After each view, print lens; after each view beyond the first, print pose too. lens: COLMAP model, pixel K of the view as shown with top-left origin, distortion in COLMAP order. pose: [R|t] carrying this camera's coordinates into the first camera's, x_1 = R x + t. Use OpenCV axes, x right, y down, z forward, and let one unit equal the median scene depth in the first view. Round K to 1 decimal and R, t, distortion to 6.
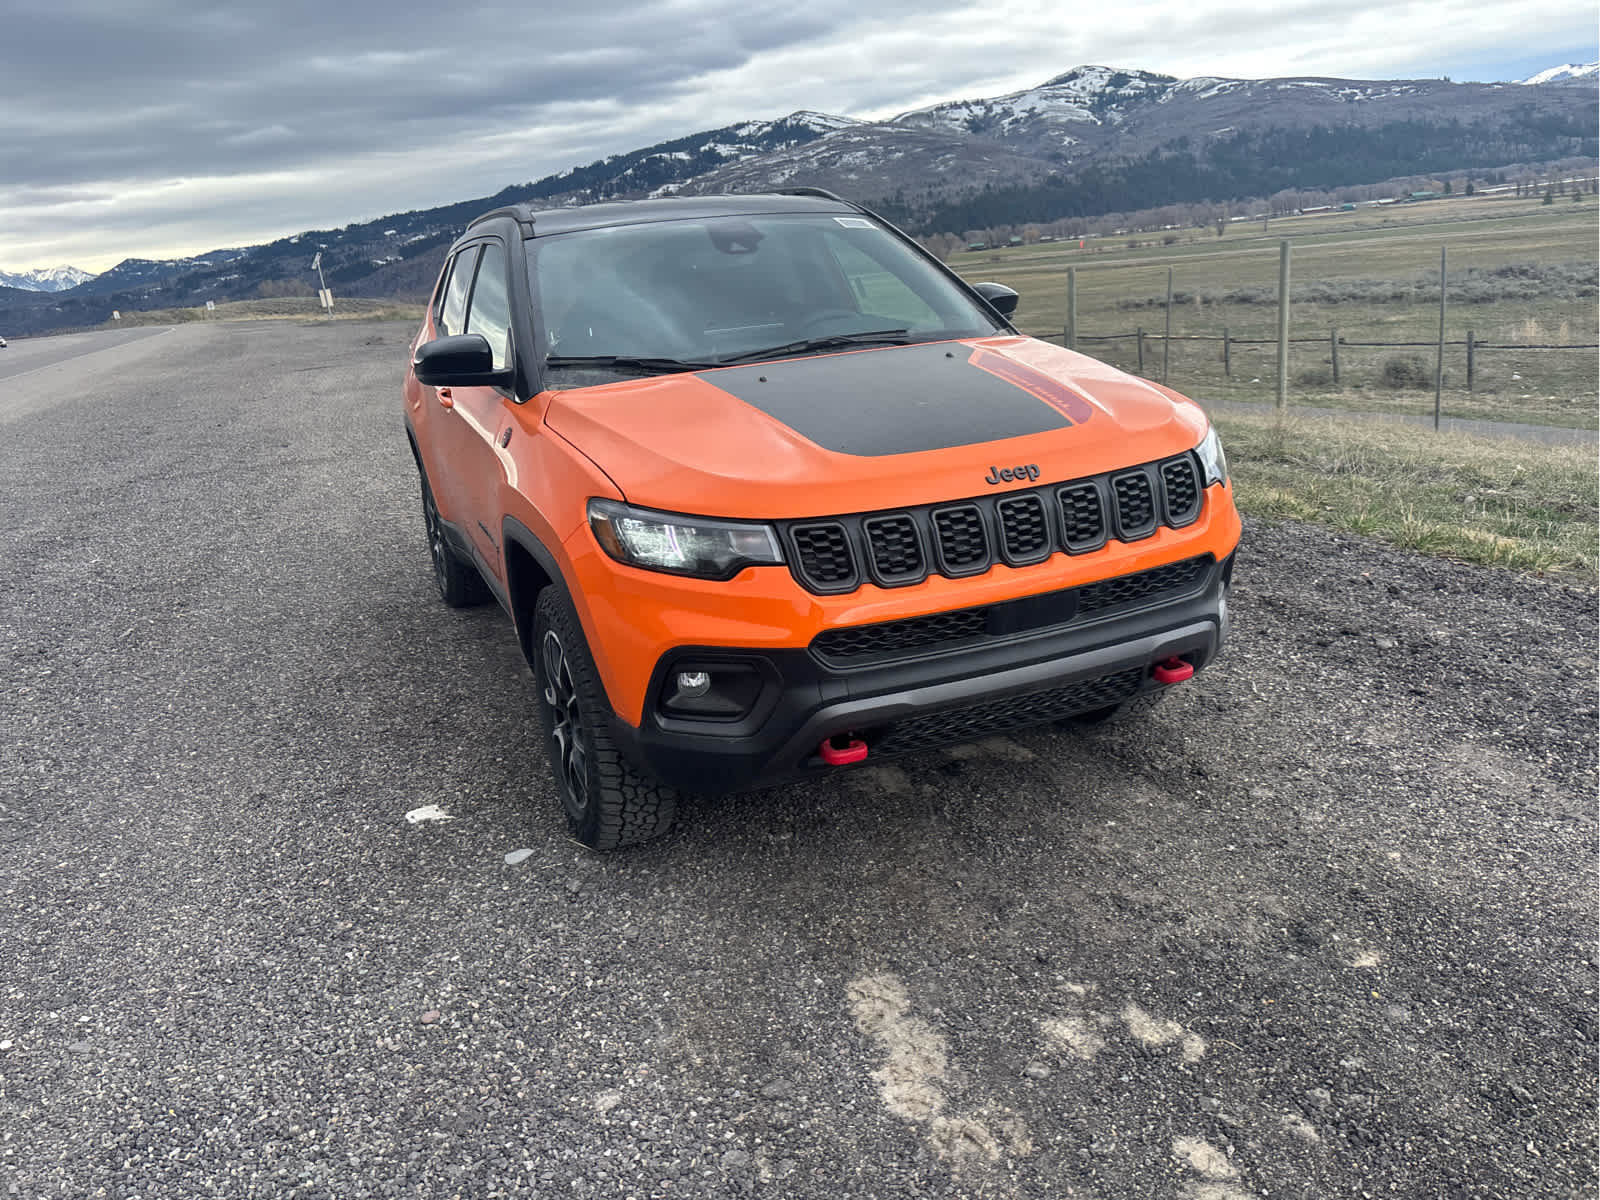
lens RADIAL K [[1228.9, 0, 786.1], [0, 1228.9, 603.7], [0, 0, 1]] dist [0.039080, -0.038782]
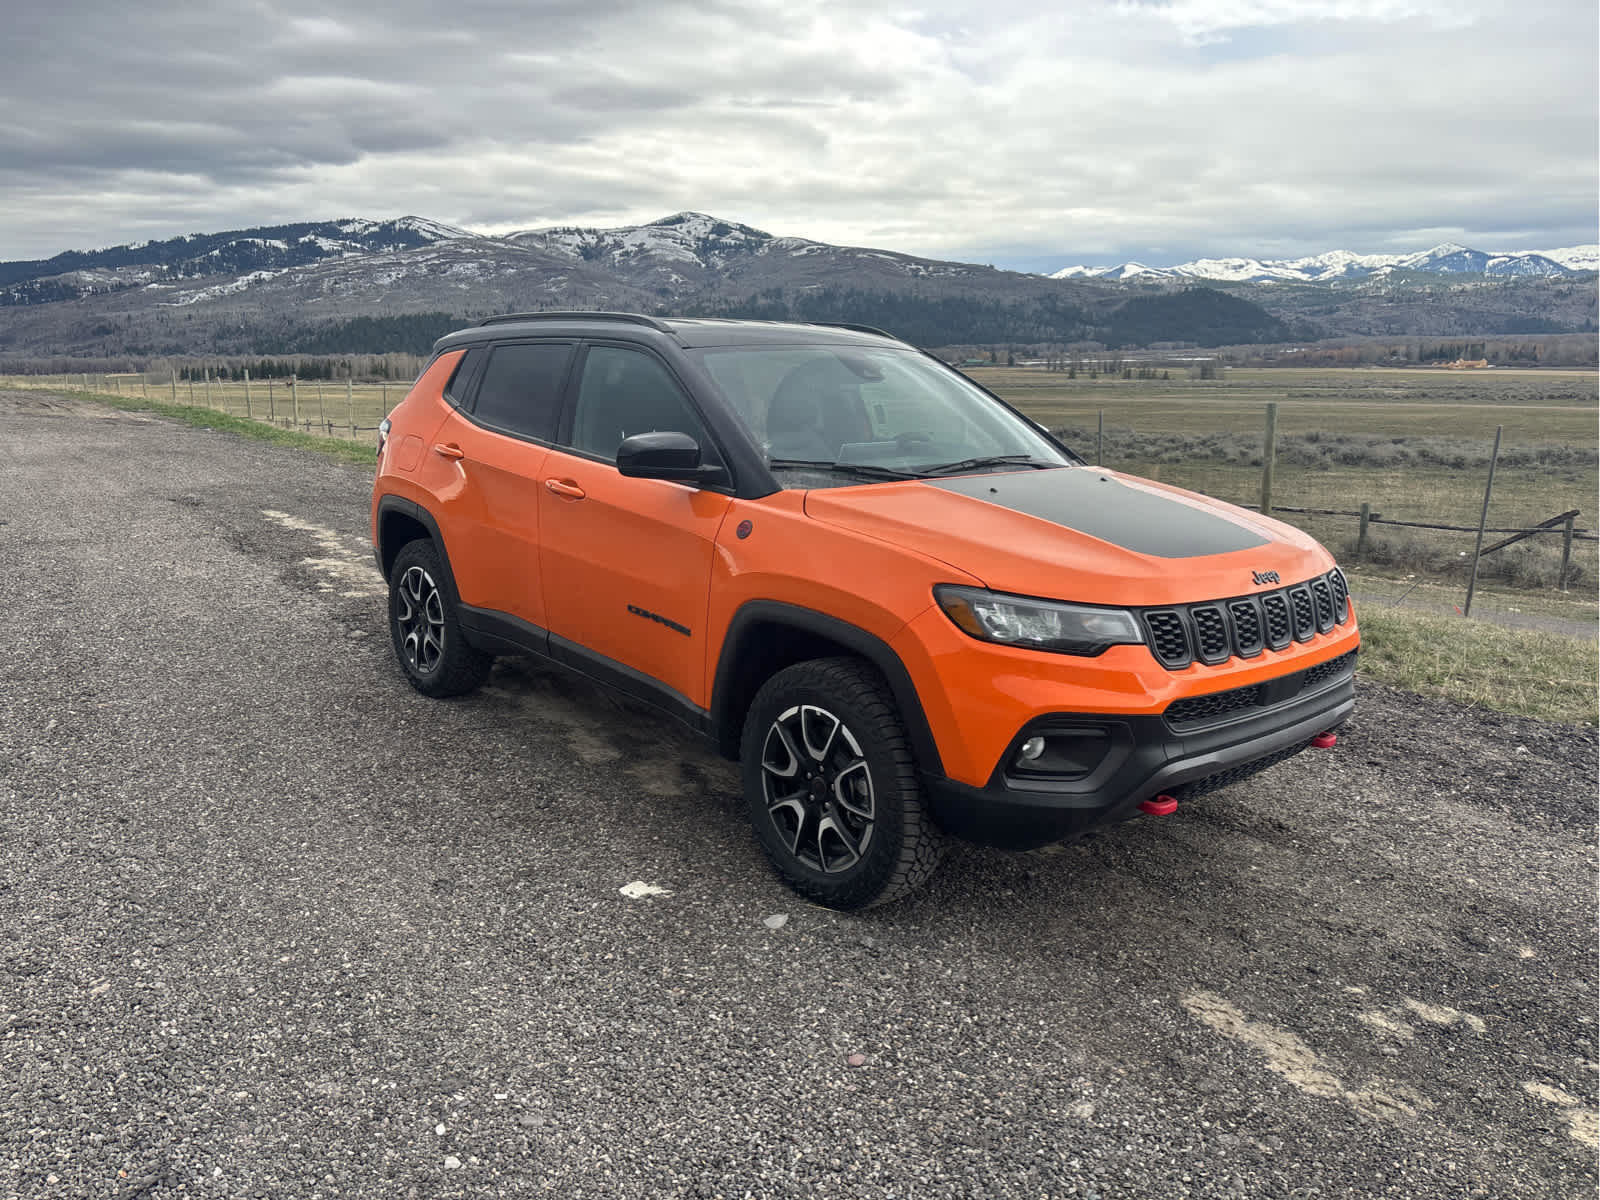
lens RADIAL K [[1221.1, 0, 796.7], [0, 1221.1, 598.4], [0, 0, 1]] dist [0.049544, -0.054778]
pose [[0.945908, 0.033288, 0.322723, -0.641649], [-0.002198, 0.995357, -0.096228, 0.035399], [-0.324427, 0.090313, 0.941589, -0.021344]]
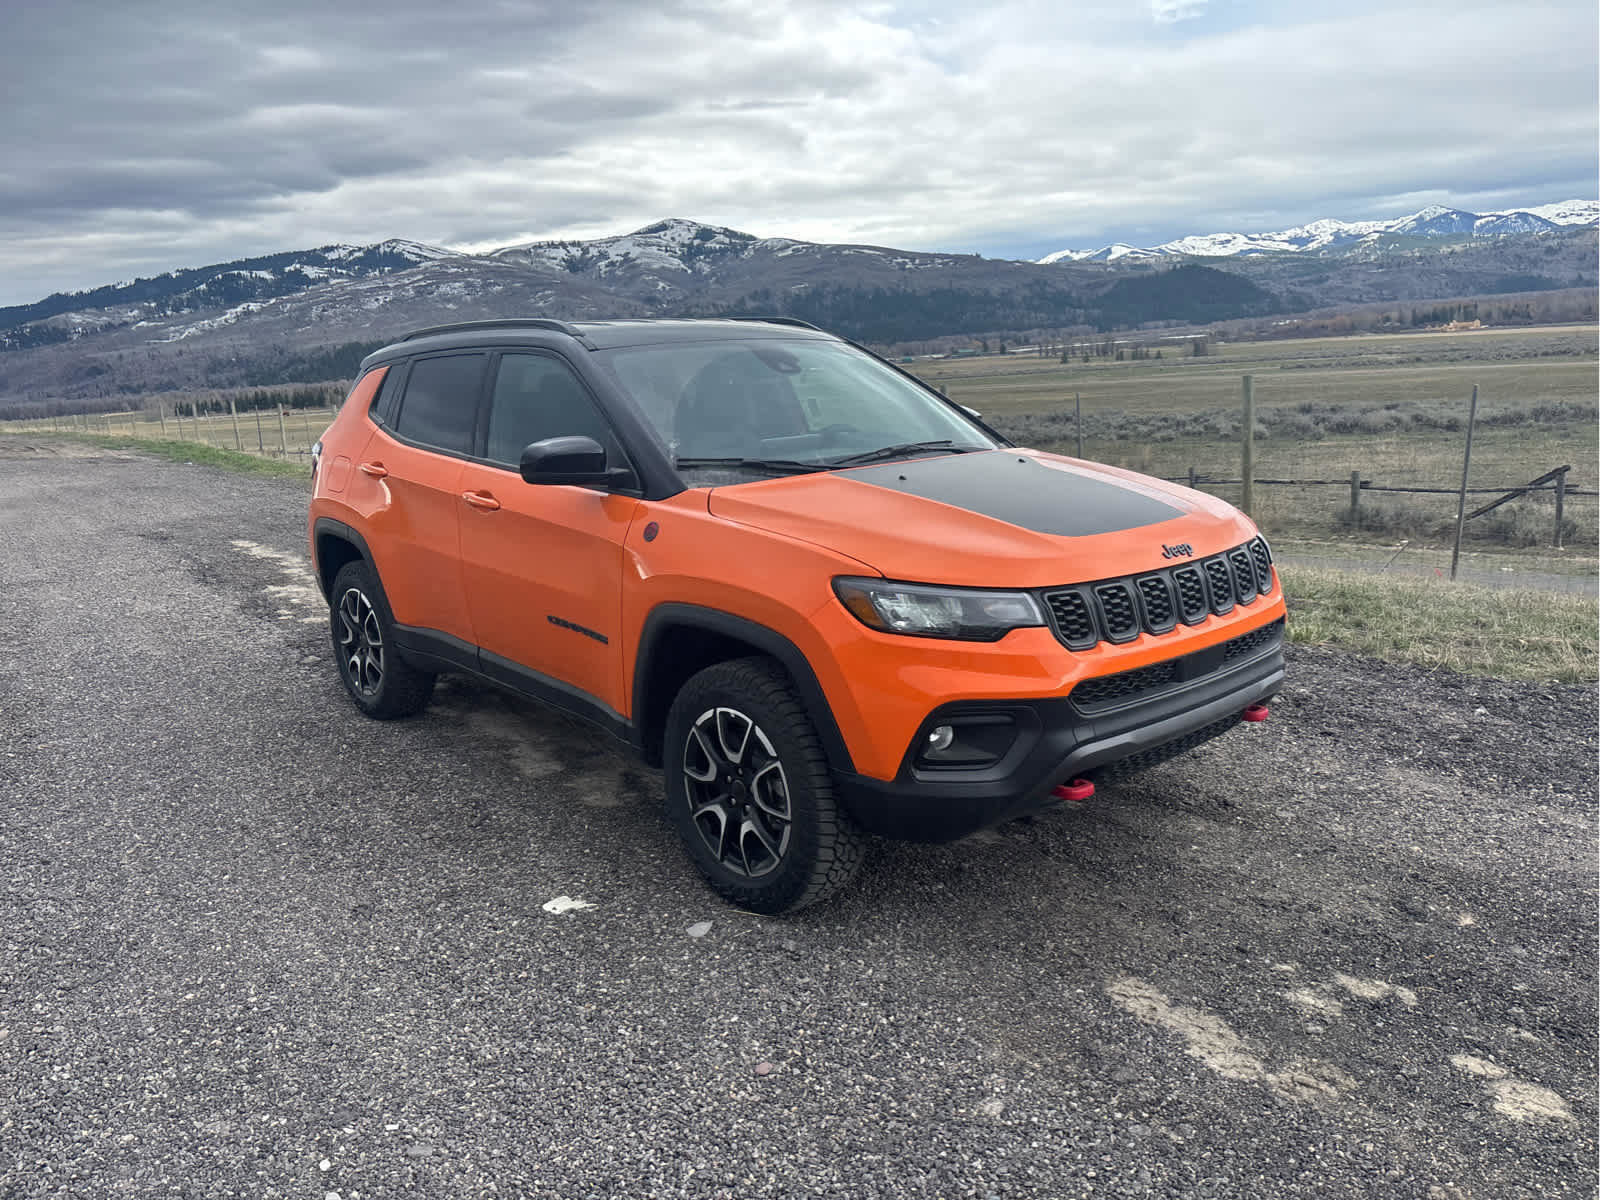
lens RADIAL K [[1223.4, 0, 793.3], [0, 1223.4, 599.8], [0, 0, 1]] dist [0.046329, -0.046049]
pose [[0.948545, -0.020019, 0.316008, -0.540700], [0.052923, 0.993984, -0.095889, 0.038309], [-0.312187, 0.107679, 0.943899, -0.030021]]
